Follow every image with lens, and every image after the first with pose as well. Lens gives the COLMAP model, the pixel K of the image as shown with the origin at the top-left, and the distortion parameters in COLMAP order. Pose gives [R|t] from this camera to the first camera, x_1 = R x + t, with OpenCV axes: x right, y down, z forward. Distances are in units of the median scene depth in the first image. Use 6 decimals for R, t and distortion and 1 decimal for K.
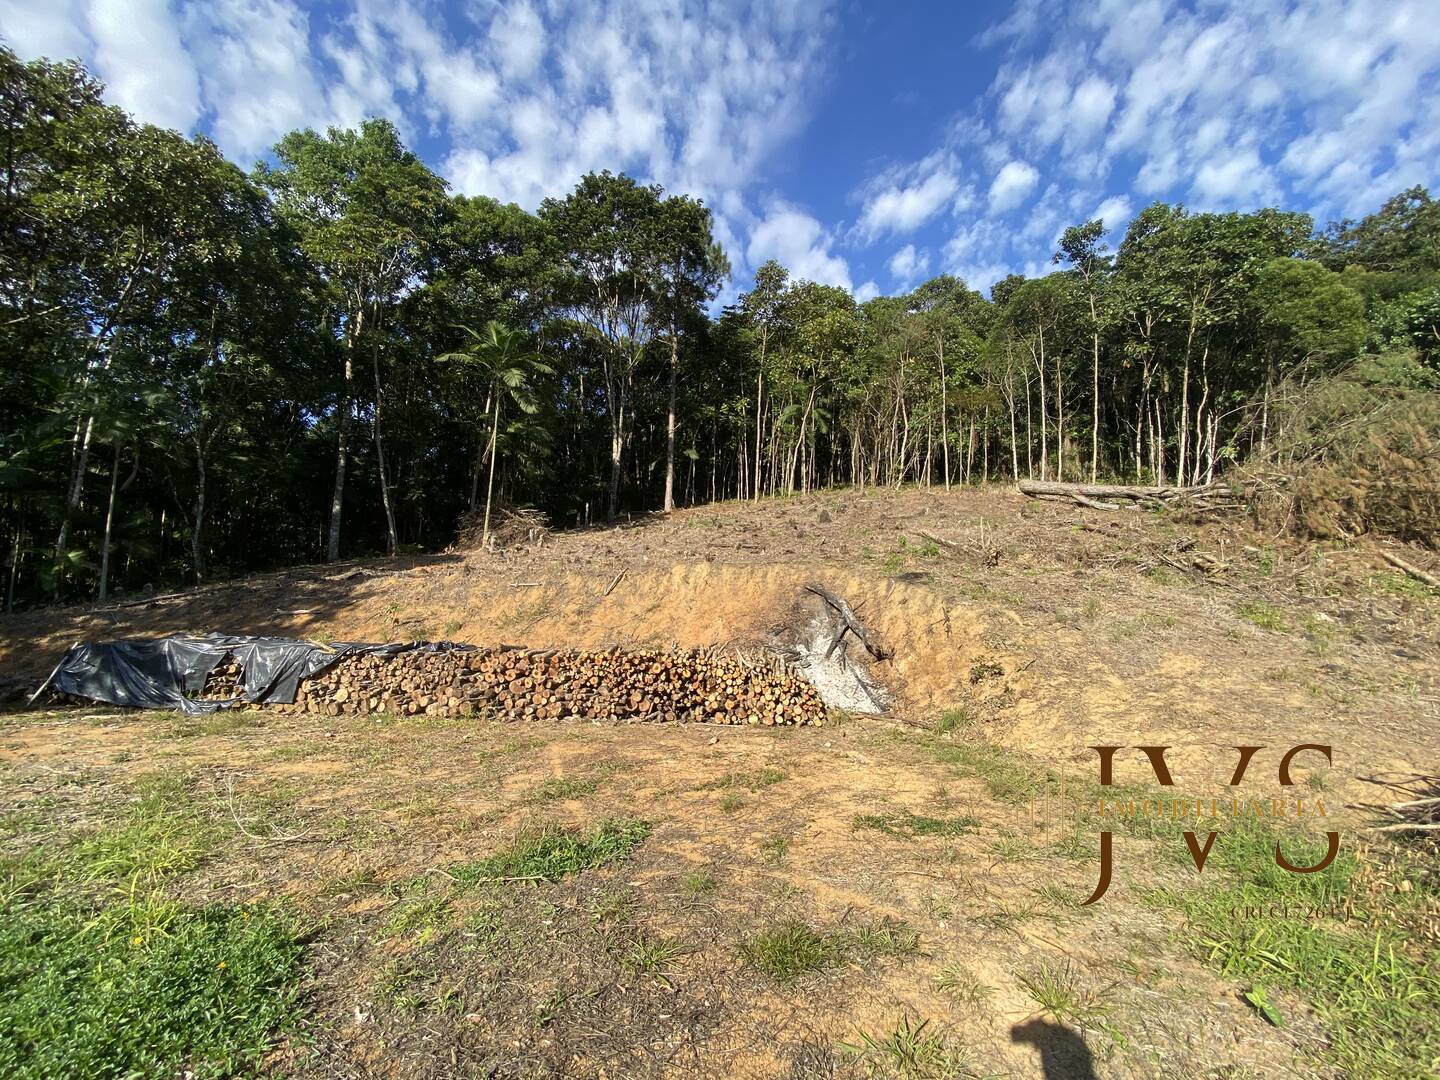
lens RADIAL K [[577.1, 0, 721.9], [0, 577.1, 548.6], [0, 0, 1]] dist [0.004278, -0.015482]
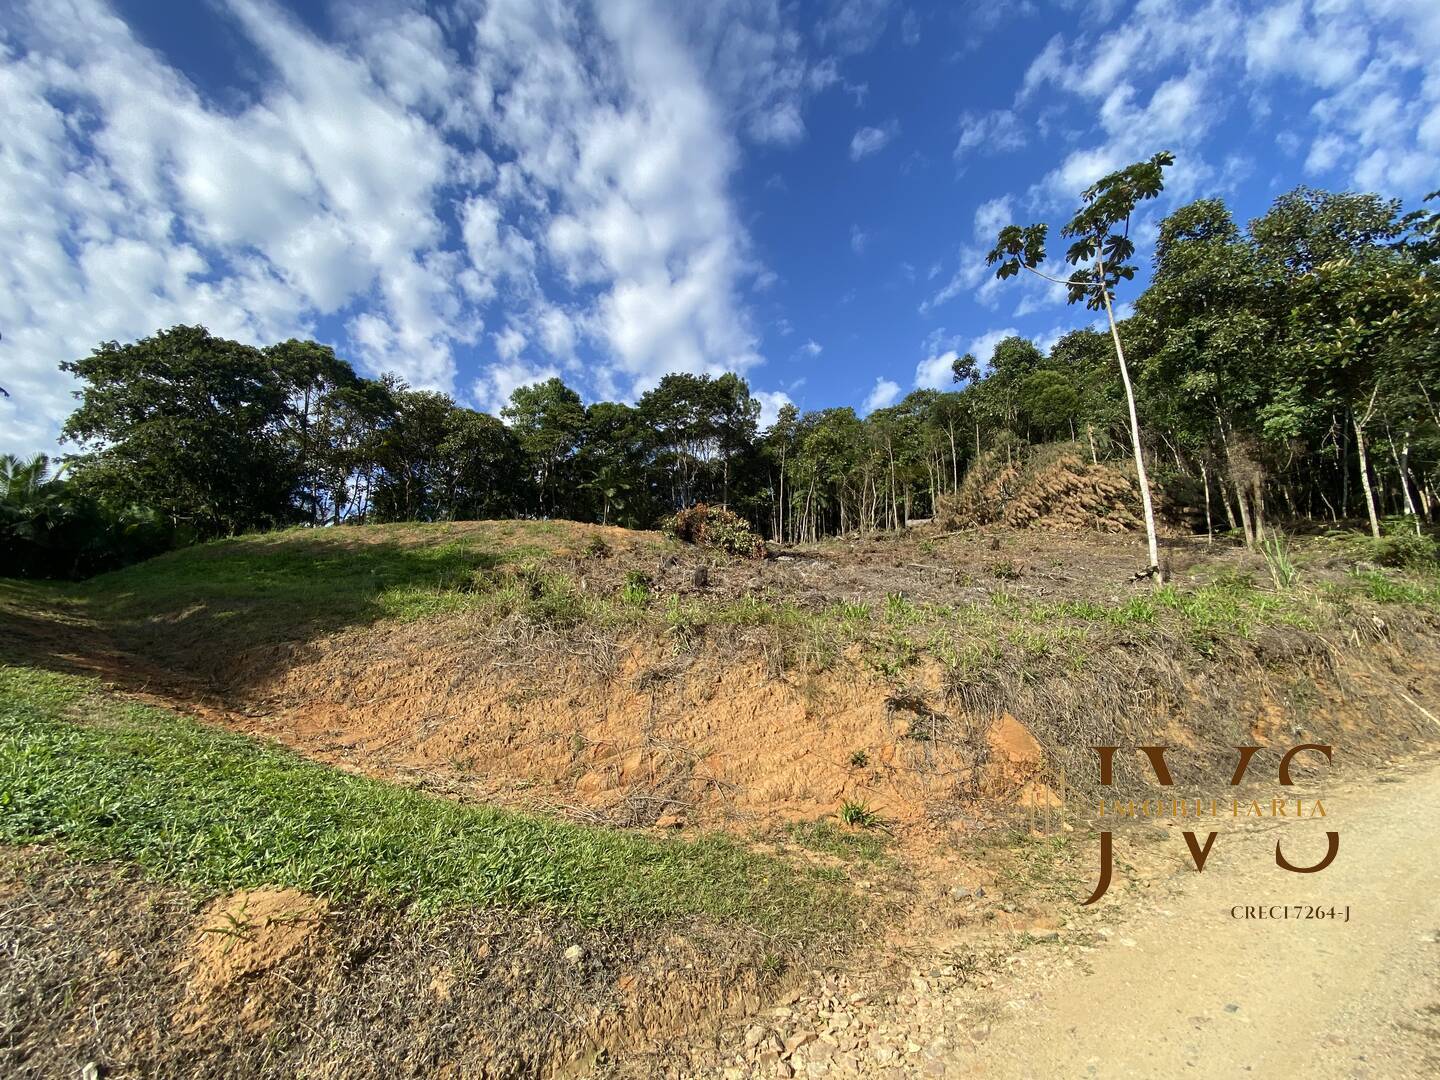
lens RADIAL K [[591.2, 0, 726.4], [0, 591.2, 542.9], [0, 0, 1]] dist [0.005670, -0.013609]
pose [[0.960393, -0.094859, -0.262006, 0.739781], [0.043867, 0.980017, -0.194017, 0.403856], [0.275175, 0.174839, 0.945363, -1.109969]]
